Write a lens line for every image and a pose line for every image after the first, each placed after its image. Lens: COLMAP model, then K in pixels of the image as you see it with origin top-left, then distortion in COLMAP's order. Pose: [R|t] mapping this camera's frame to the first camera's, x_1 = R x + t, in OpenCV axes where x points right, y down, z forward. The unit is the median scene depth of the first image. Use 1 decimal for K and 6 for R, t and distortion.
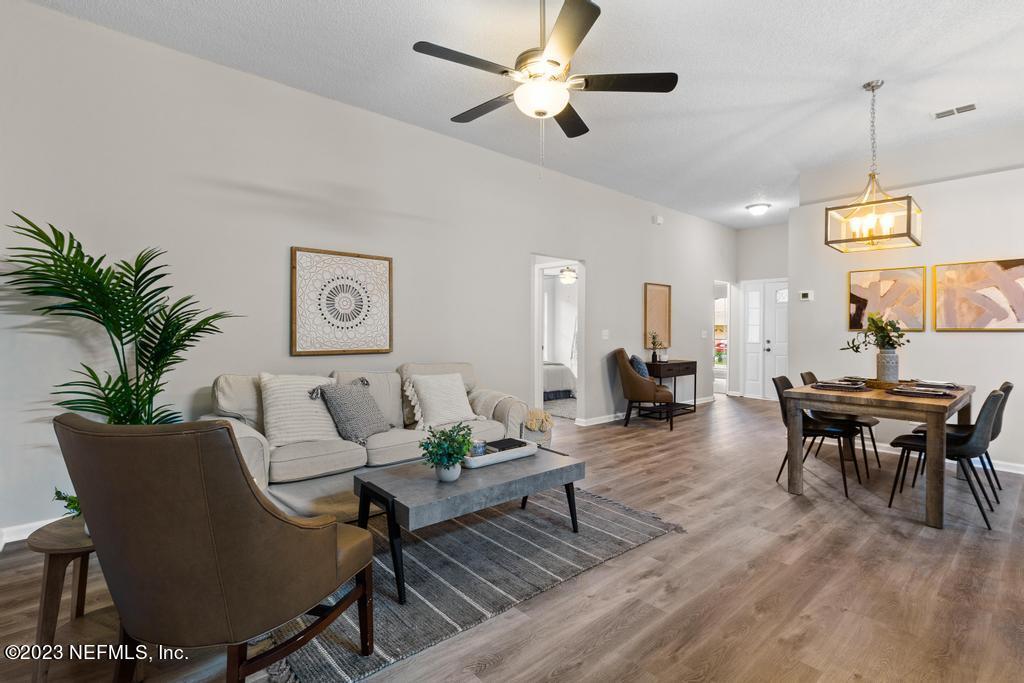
lens RADIAL K [[471.6, 0, 518.0], [0, 471.6, 333.7], [0, 0, 1]] dist [0.005178, -0.000304]
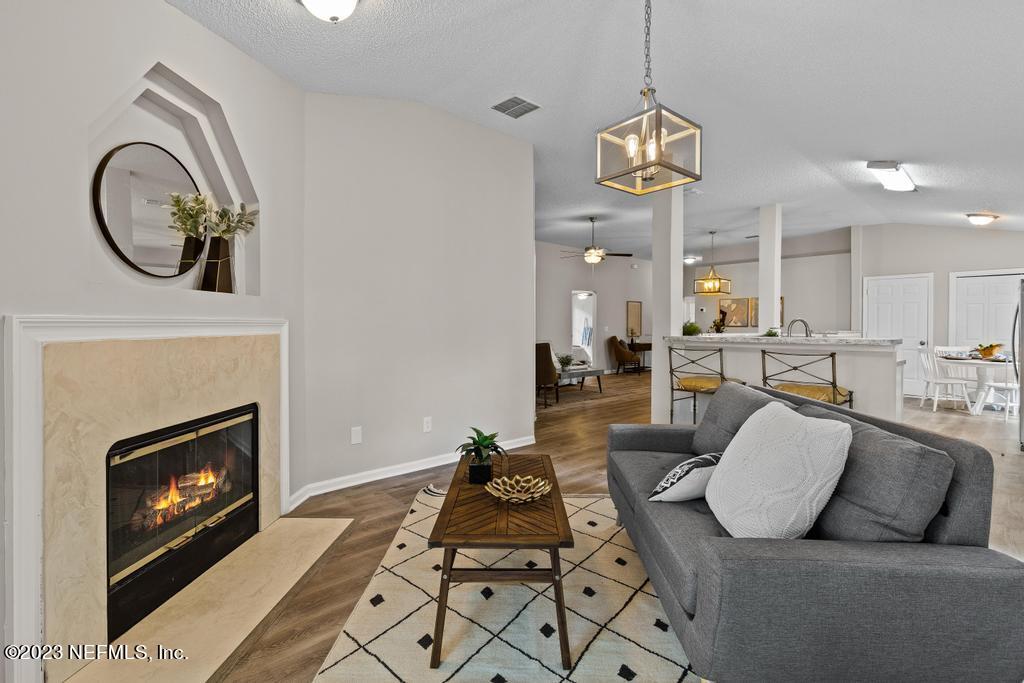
lens RADIAL K [[471.6, 0, 510.3], [0, 471.6, 330.9], [0, 0, 1]] dist [0.005178, -0.000304]
pose [[0.999927, -0.003509, 0.011522, -0.347889], [0.003501, 0.999994, 0.000671, 0.011178], [-0.011524, -0.000631, 0.999933, -1.399342]]
